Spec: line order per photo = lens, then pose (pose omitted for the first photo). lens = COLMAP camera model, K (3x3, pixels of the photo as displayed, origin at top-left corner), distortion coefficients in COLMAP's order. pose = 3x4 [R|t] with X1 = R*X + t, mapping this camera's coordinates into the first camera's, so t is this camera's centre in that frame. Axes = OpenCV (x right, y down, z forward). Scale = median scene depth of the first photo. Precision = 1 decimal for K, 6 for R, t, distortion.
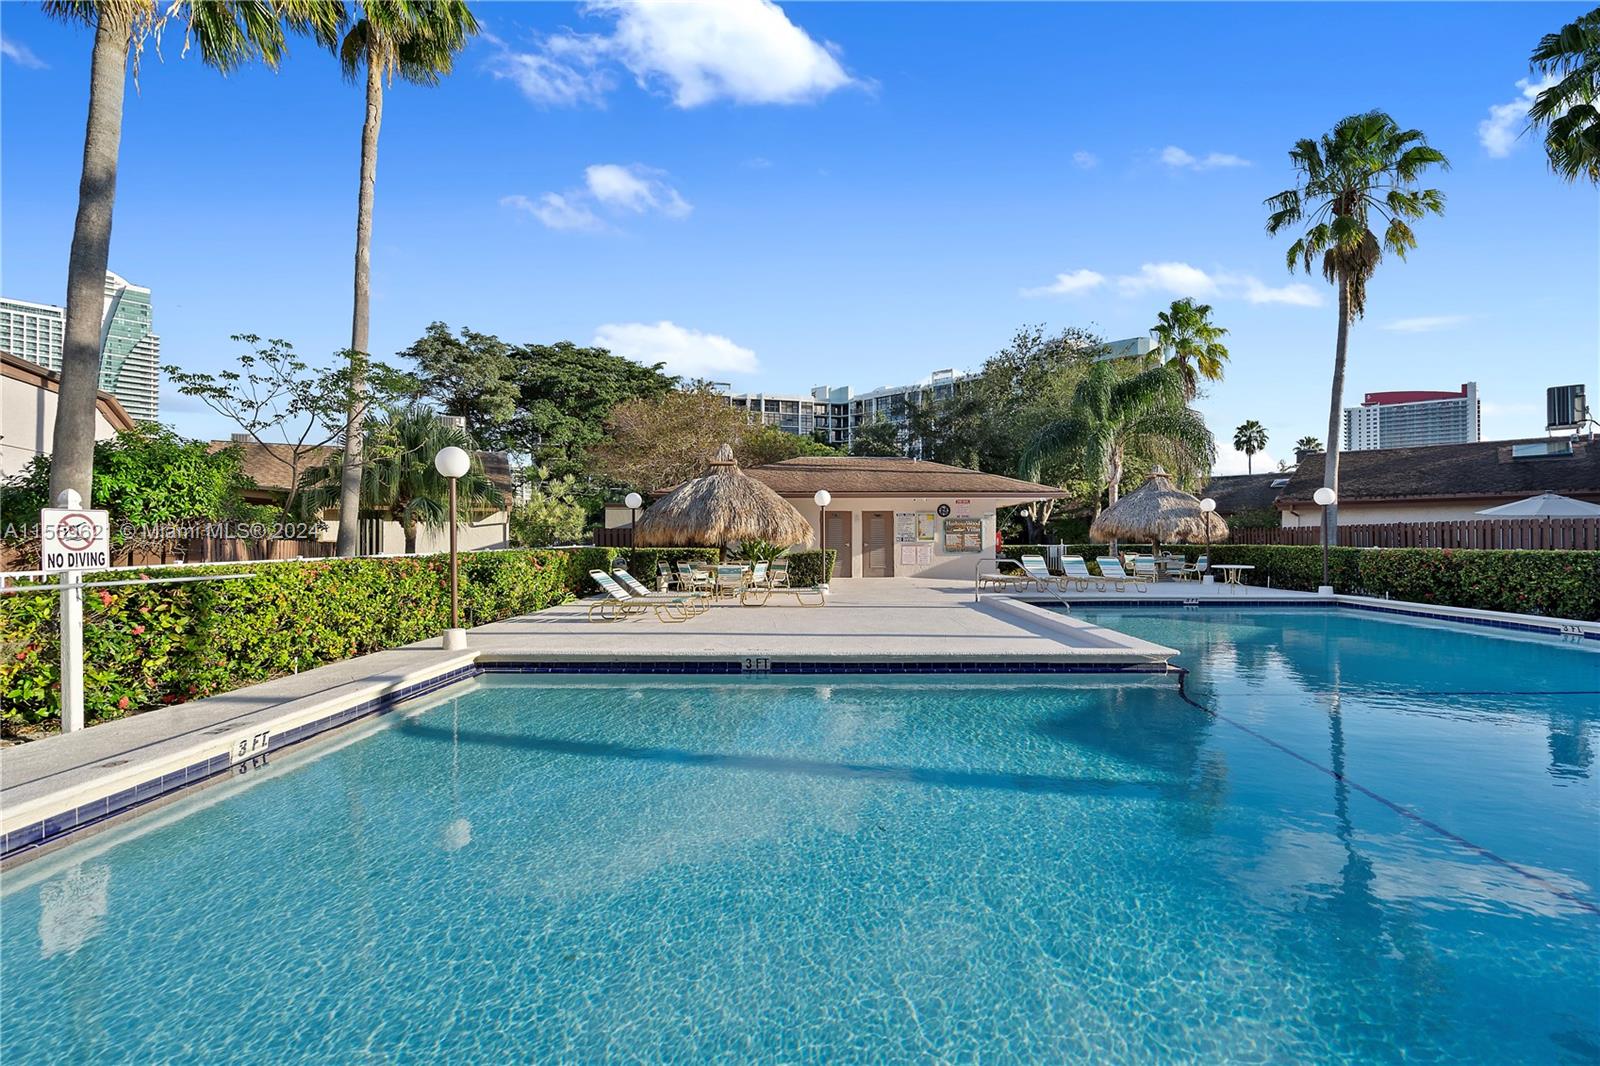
lens RADIAL K [[729.0, 0, 804.9], [0, 729.0, 541.0], [0, 0, 1]] dist [-0.002117, 0.001271]
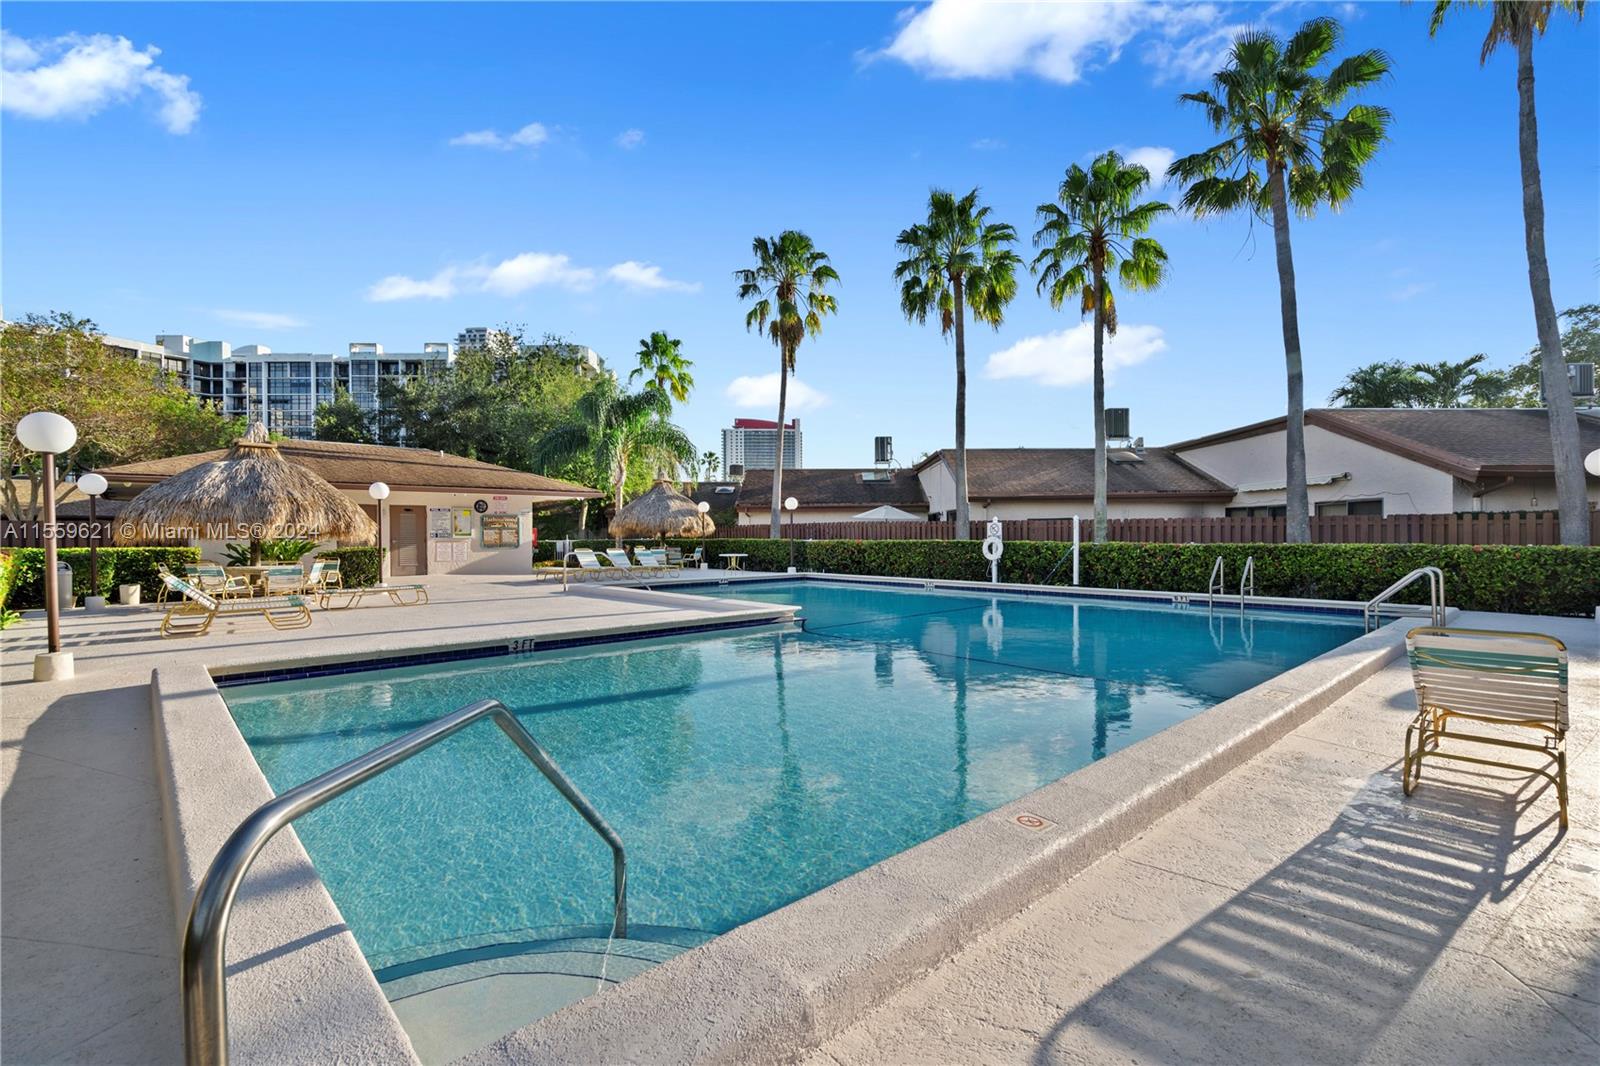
lens RADIAL K [[738.6, 0, 803.9], [0, 738.6, 549.5], [0, 0, 1]] dist [-0.001385, 0.000206]
pose [[0.725404, -0.016654, 0.688122, -0.198699], [0.005527, 0.999816, 0.018371, 0.001358], [-0.688302, -0.009523, 0.725362, -0.045224]]
